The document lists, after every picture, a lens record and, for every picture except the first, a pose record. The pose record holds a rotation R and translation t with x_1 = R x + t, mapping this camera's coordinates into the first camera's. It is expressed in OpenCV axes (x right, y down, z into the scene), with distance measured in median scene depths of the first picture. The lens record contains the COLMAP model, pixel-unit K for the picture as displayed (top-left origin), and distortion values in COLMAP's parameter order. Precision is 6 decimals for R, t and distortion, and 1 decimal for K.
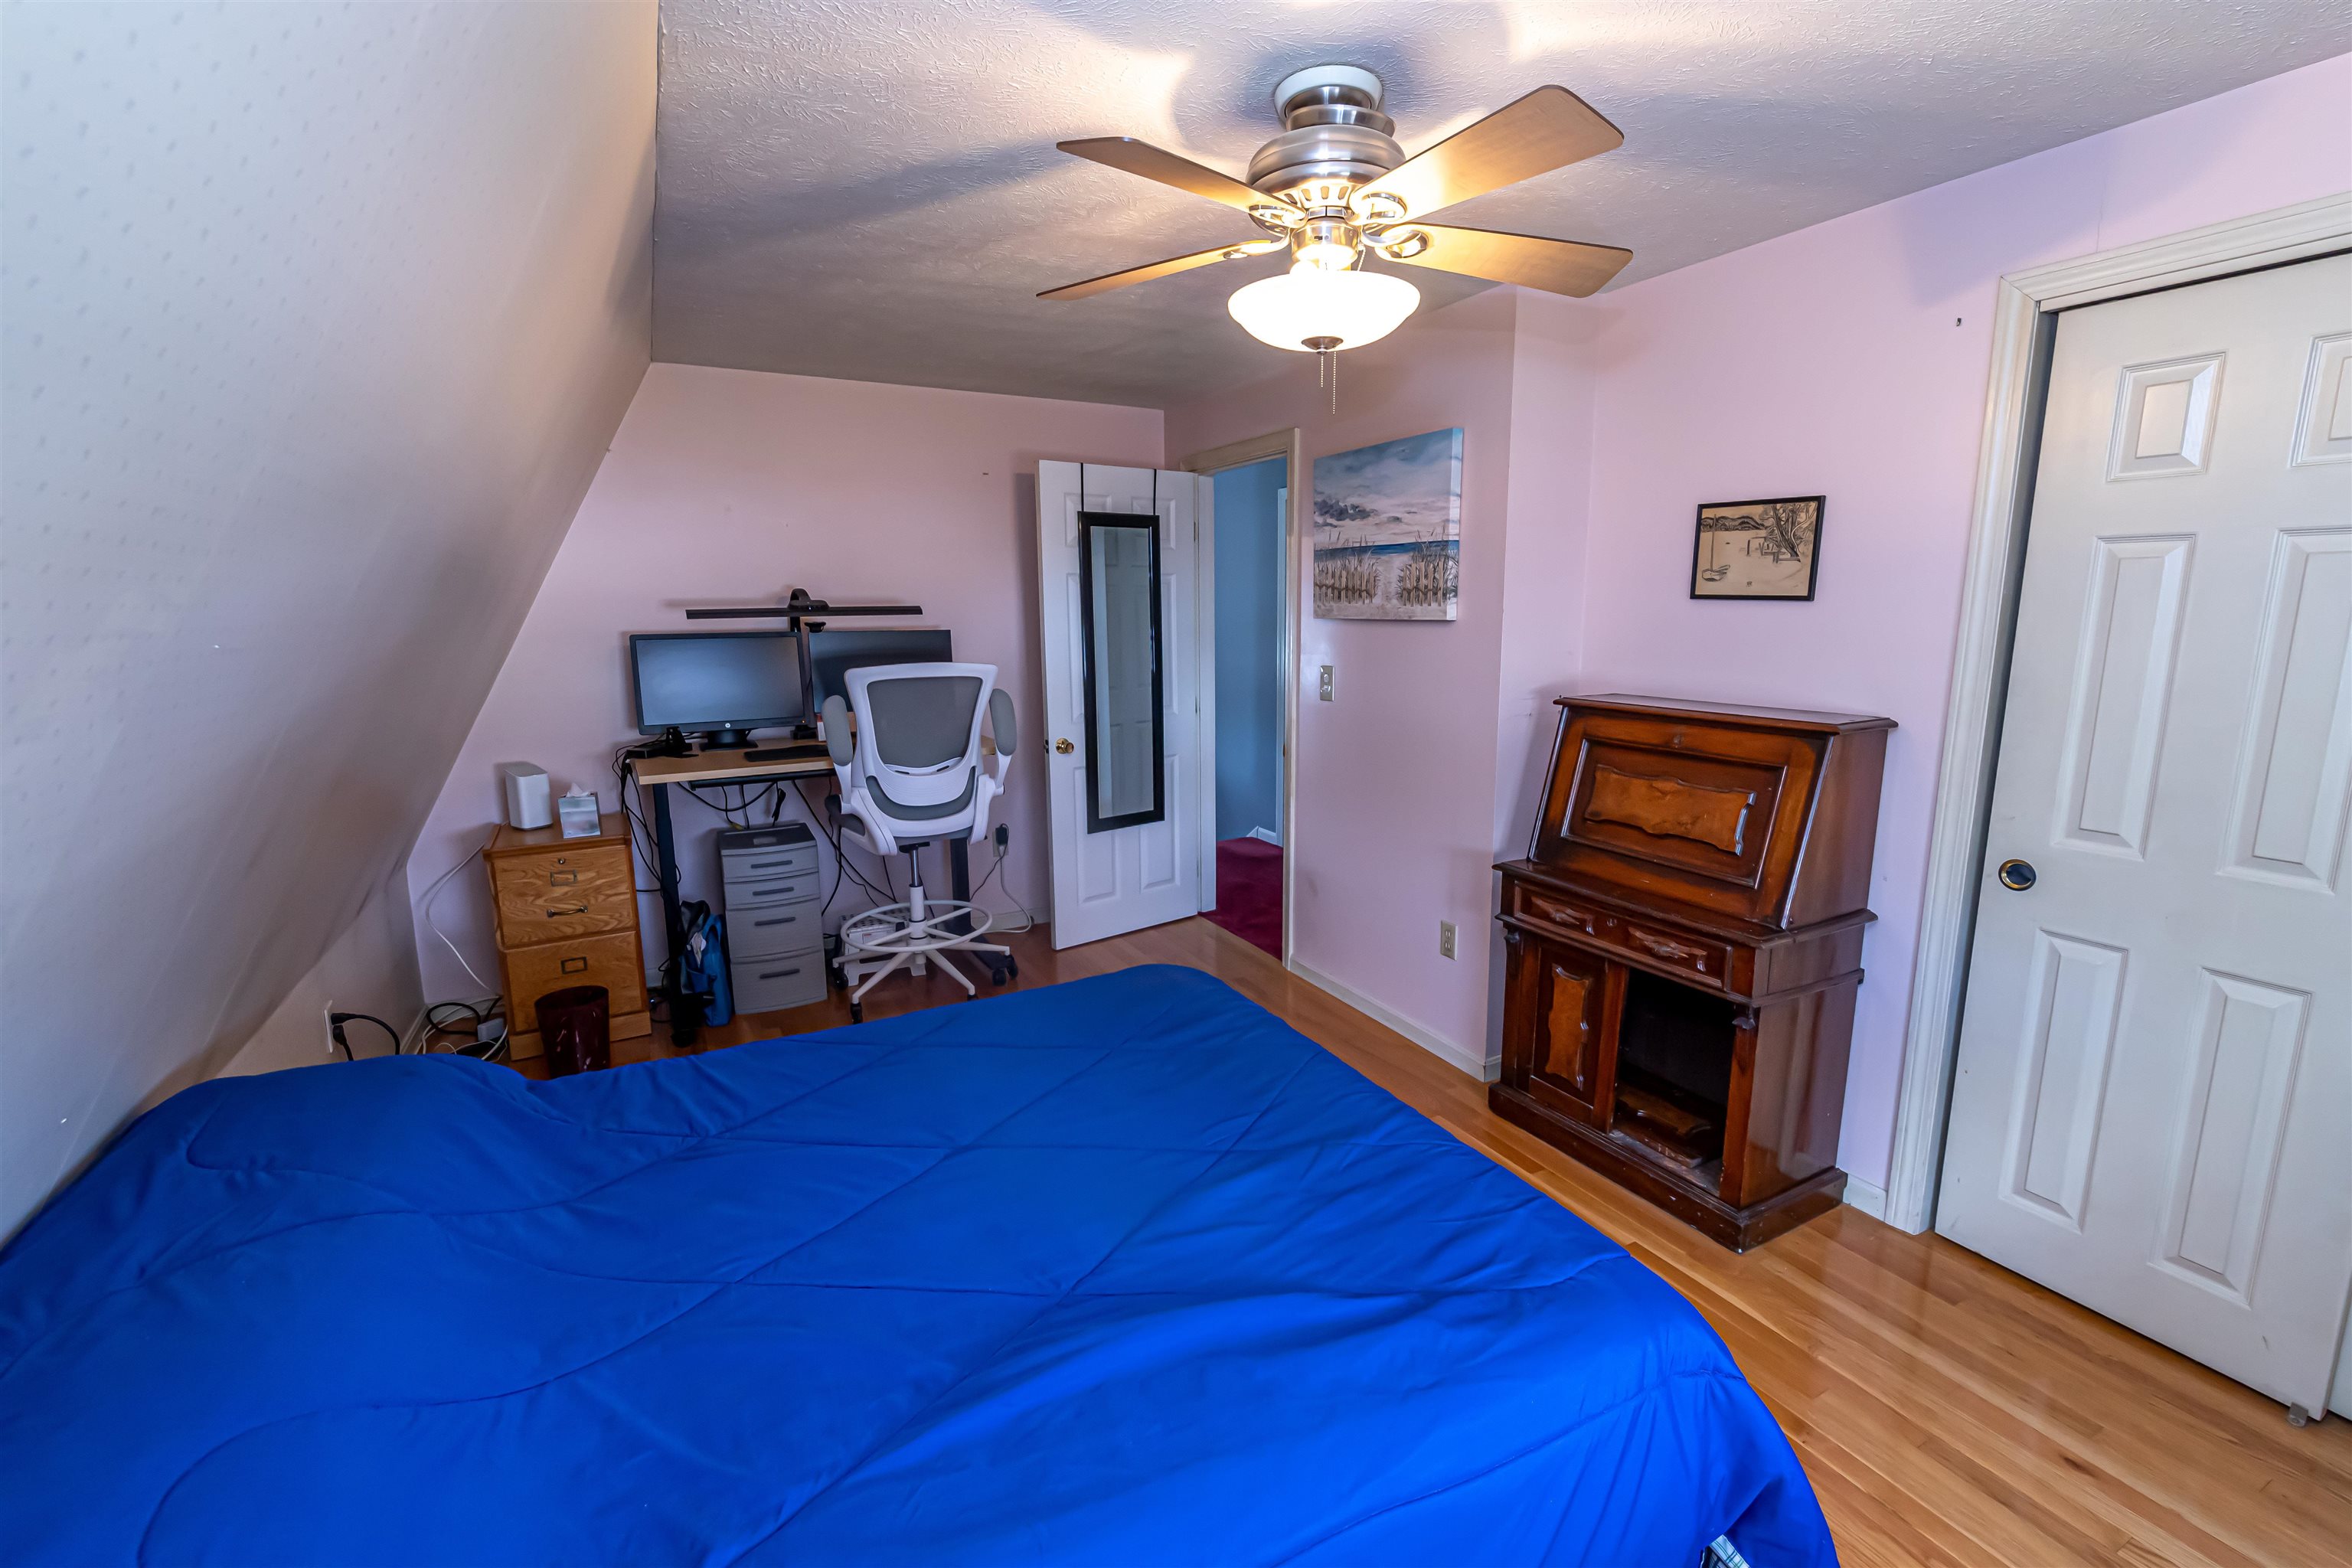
lens RADIAL K [[1029.3, 0, 1183.0], [0, 1029.3, 783.7], [0, 0, 1]] dist [0.002907, -0.001101]
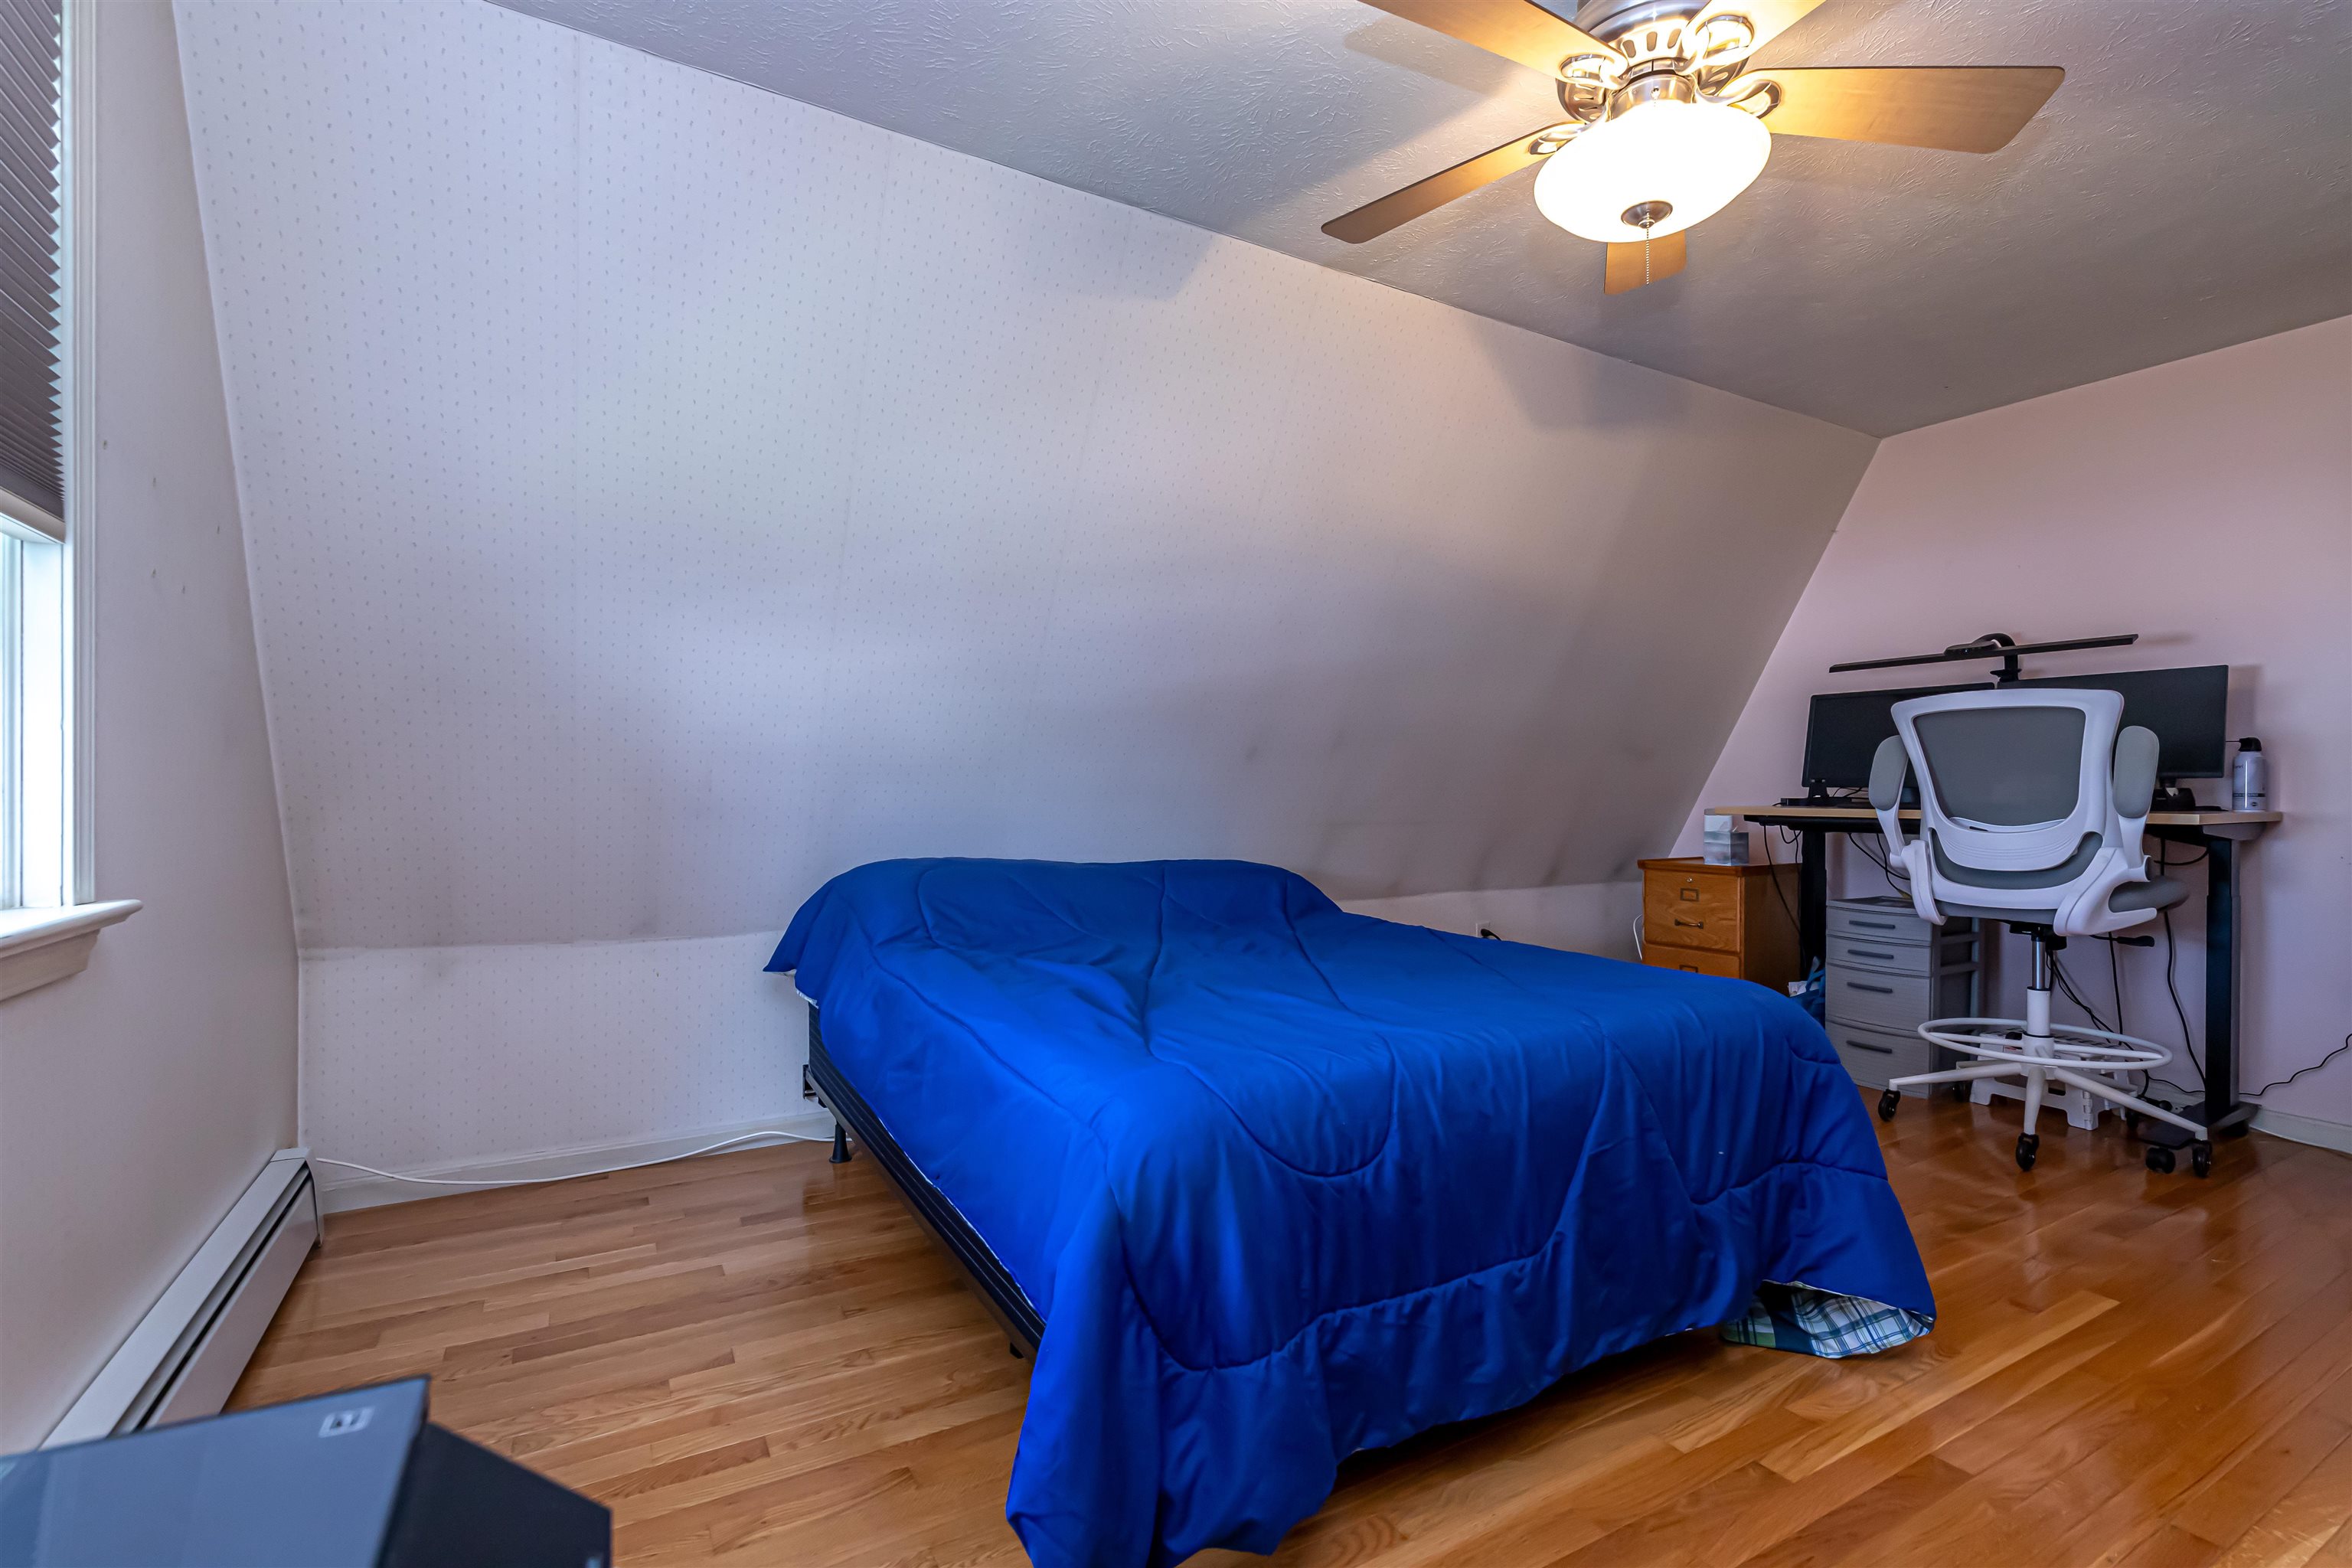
lens RADIAL K [[1029.3, 0, 1173.3], [0, 1029.3, 789.1], [0, 0, 1]] dist [0.002907, -0.001101]
pose [[0.027427, 0.006703, -0.999601, 0.544221], [-0.182438, 0.983216, 0.001587, 0.075120], [0.982835, 0.182322, 0.028190, 0.345007]]
